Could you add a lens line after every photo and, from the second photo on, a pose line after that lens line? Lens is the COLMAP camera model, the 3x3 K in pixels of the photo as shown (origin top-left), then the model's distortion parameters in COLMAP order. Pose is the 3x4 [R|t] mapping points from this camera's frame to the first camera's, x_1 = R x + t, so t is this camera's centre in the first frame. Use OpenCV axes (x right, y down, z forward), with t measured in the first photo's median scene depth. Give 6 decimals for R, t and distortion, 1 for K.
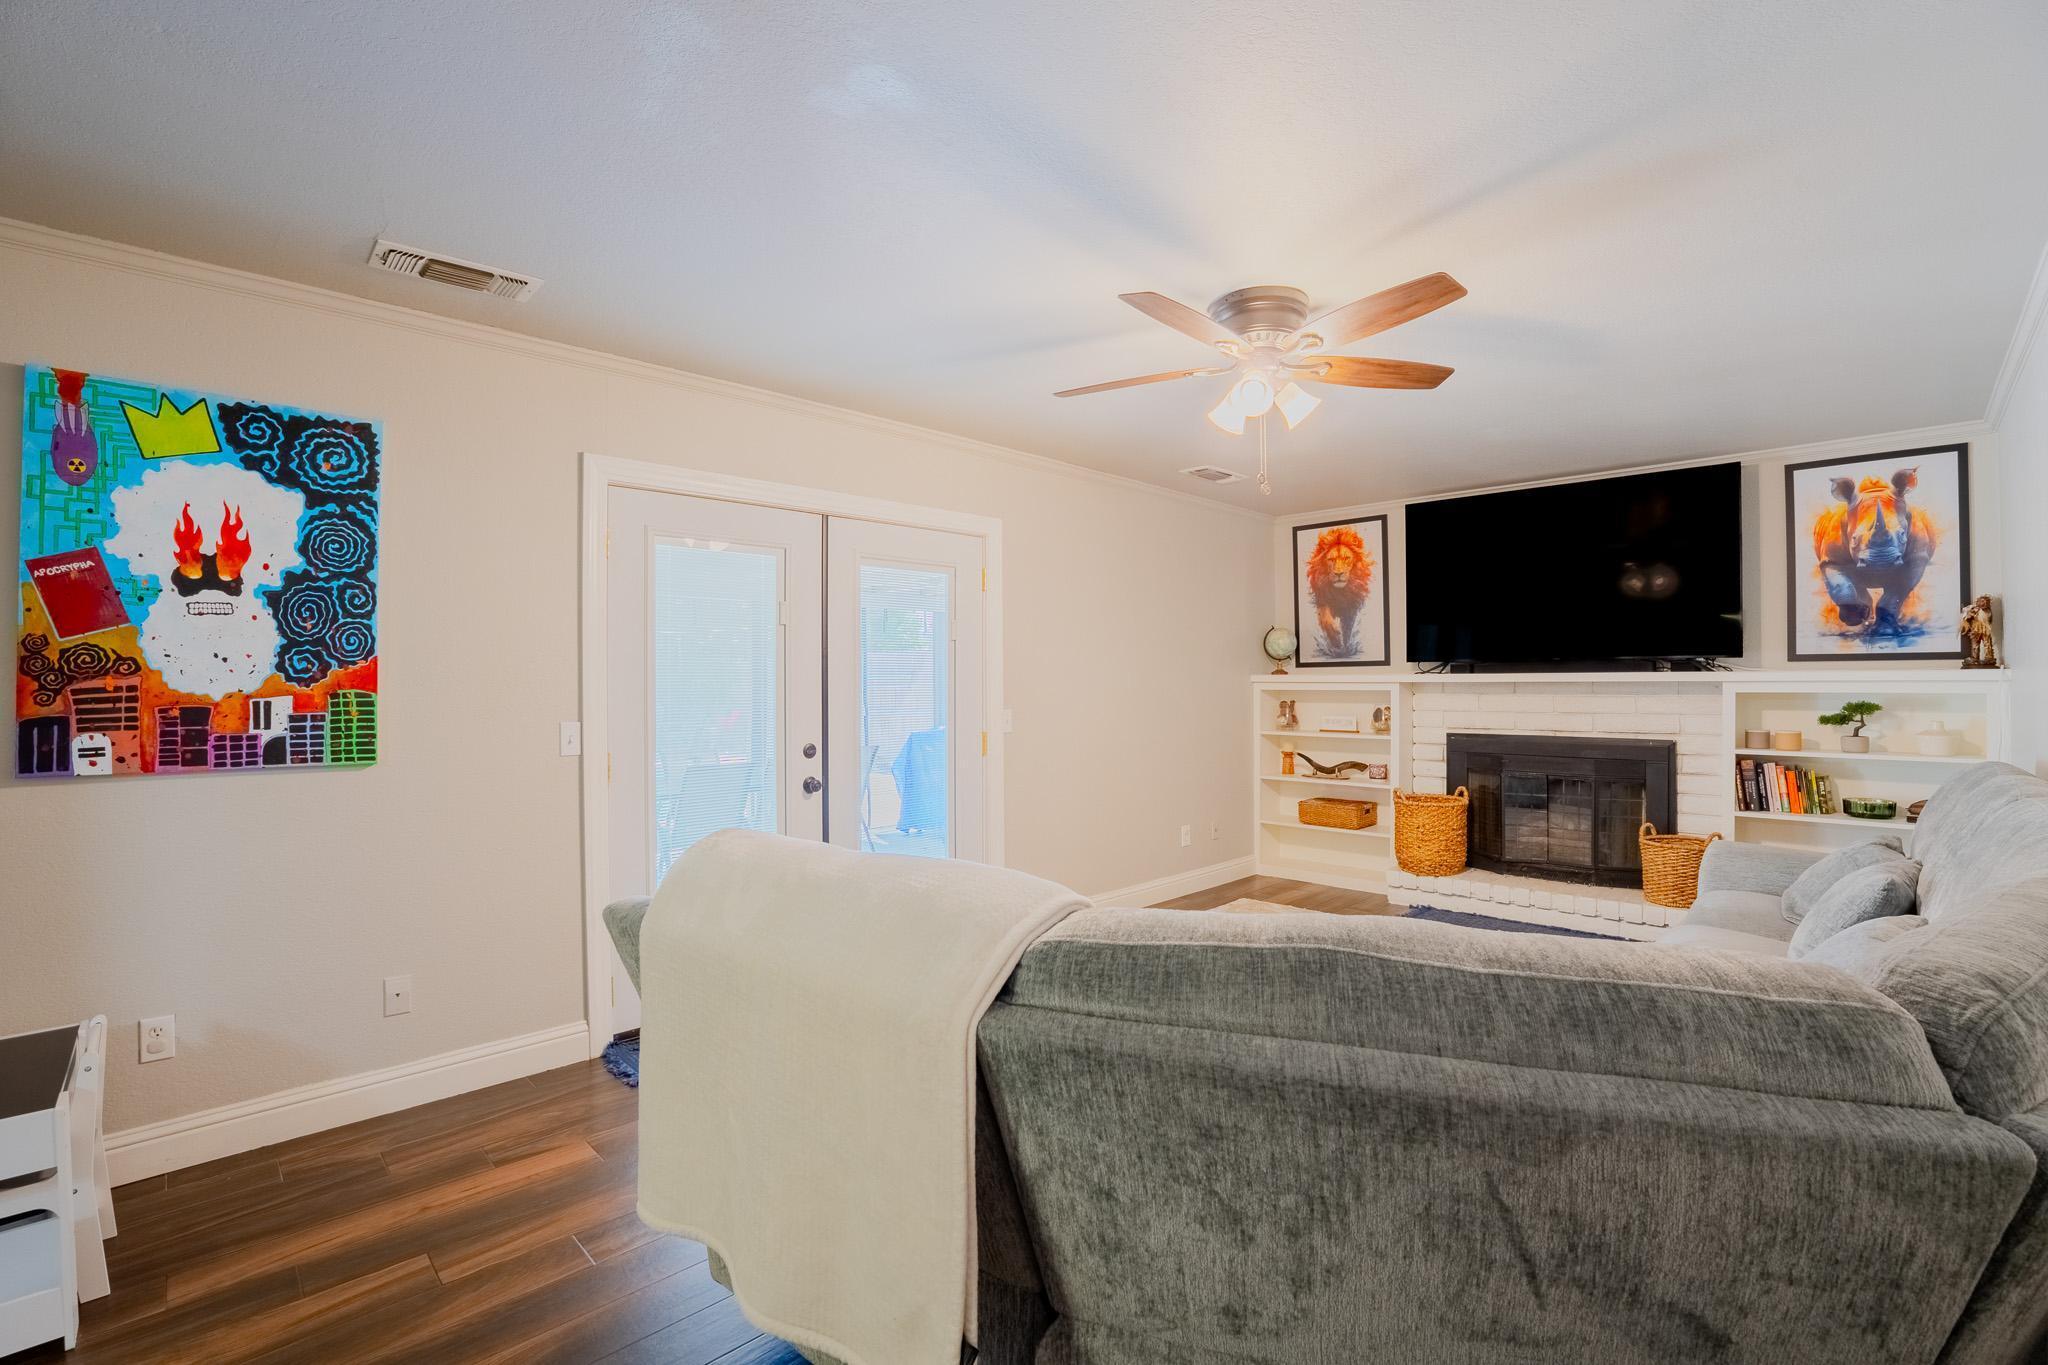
lens RADIAL K [[913.7, 0, 1024.0], [0, 913.7, 682.5], [0, 0, 1]] dist [-0.050624, 0.008469]
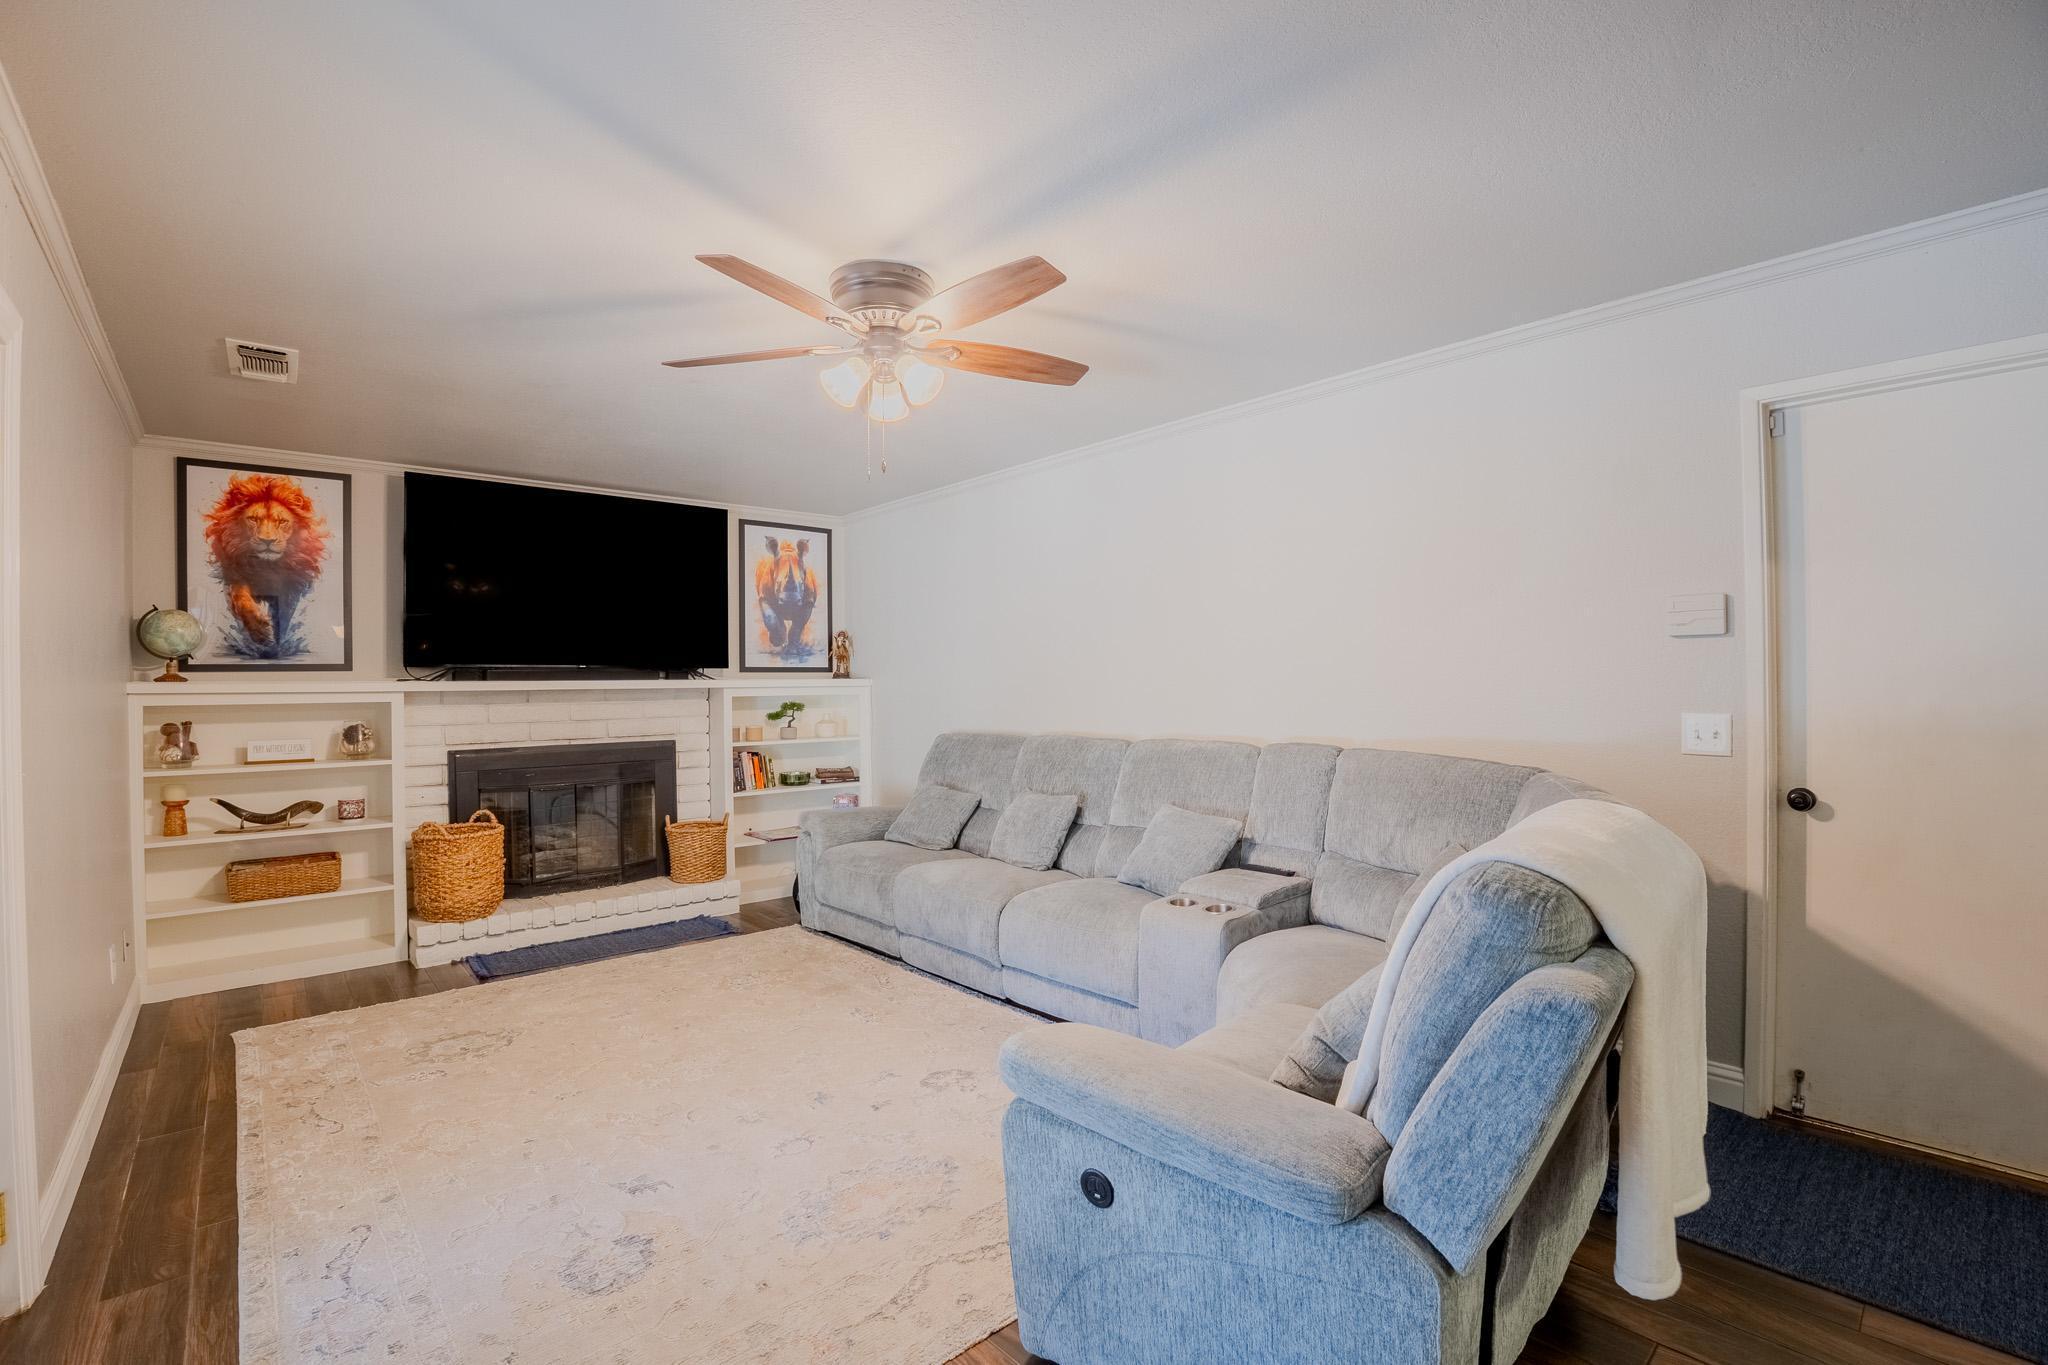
lens RADIAL K [[906.7, 0, 1026.7], [0, 906.7, 681.2], [0, 0, 1]] dist [-0.069505, 0.015453]
pose [[0.053887, 0.003933, 0.998539, -0.385814], [0.010527, 0.999934, -0.004507, -0.000347], [-0.998492, 0.010755, 0.053842, 0.479113]]
